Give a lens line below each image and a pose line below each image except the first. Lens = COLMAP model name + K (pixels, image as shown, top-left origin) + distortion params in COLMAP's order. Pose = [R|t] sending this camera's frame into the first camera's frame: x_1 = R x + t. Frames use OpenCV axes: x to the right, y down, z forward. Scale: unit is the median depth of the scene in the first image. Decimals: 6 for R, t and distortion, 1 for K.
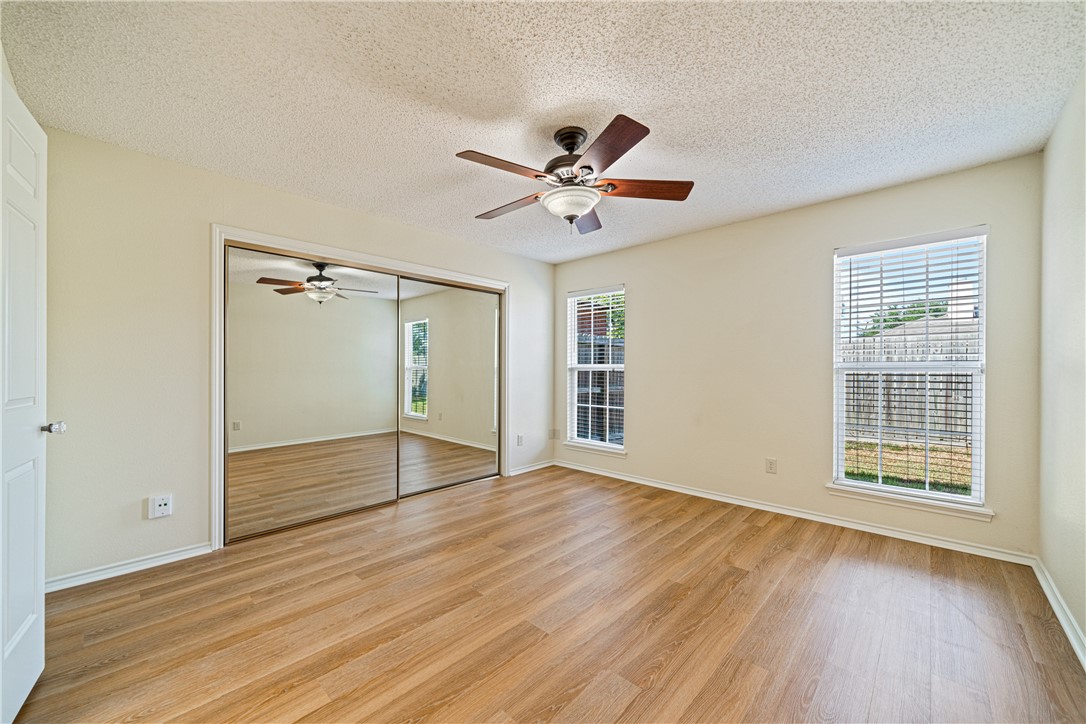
lens RADIAL K [[414.0, 0, 544.6], [0, 414.0, 367.1], [0, 0, 1]] dist [-0.000912, 0.000136]
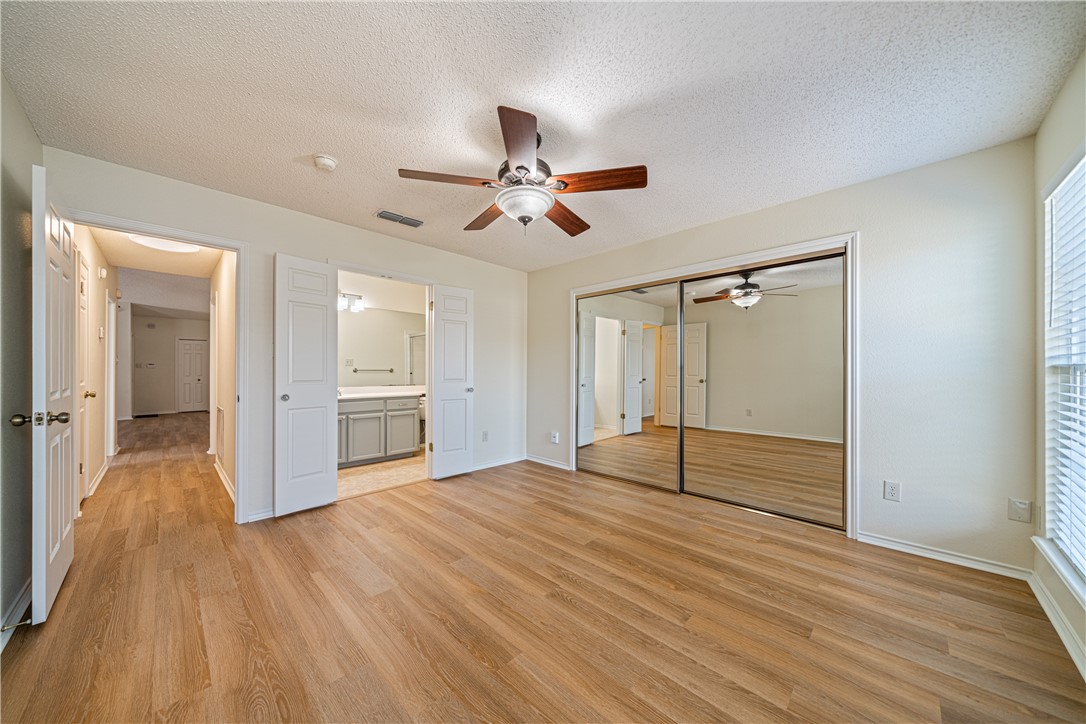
lens RADIAL K [[372.6, 0, 537.9], [0, 372.6, 367.2], [0, 0, 1]] dist [0.000569, -0.000063]
pose [[-0.032885, -0.009783, -0.999411, 0.878548], [0.005614, 0.999935, -0.009973, 0.009492], [0.999443, -0.005939, -0.032828, 0.955665]]
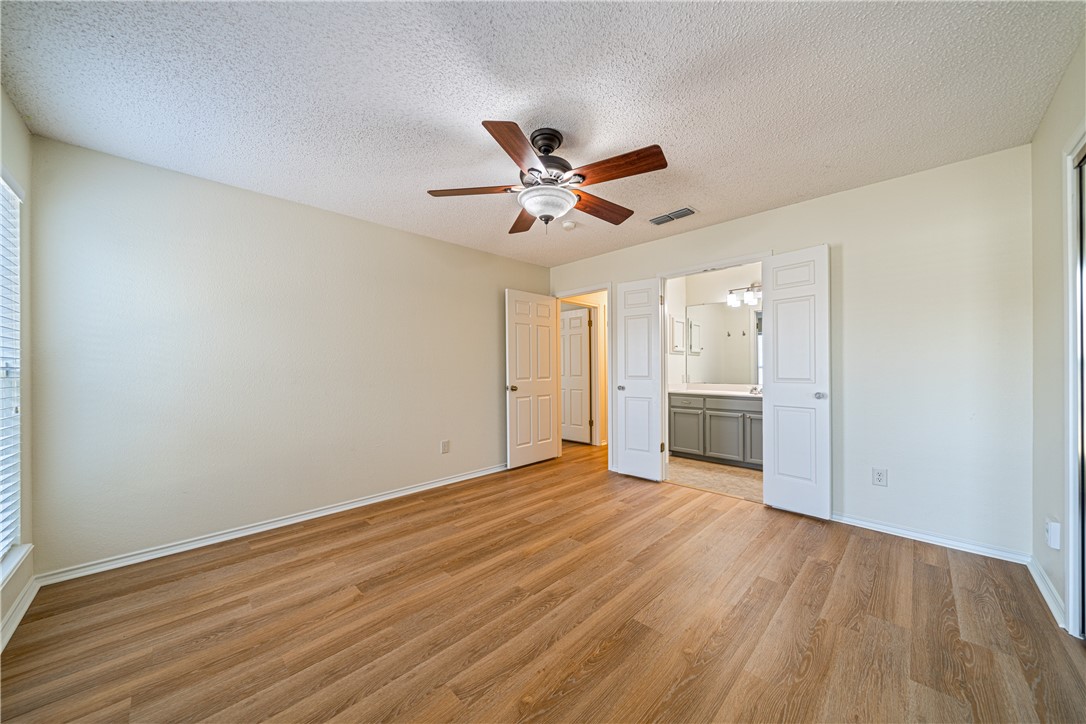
lens RADIAL K [[372.6, 0, 537.9], [0, 372.6, 367.2], [0, 0, 1]] dist [0.000569, -0.000063]
pose [[-0.999124, 0.006548, 0.041329, 0.044748], [0.006084, 0.999917, -0.011341, 0.014400], [-0.041400, -0.011080, -0.999081, 1.725466]]
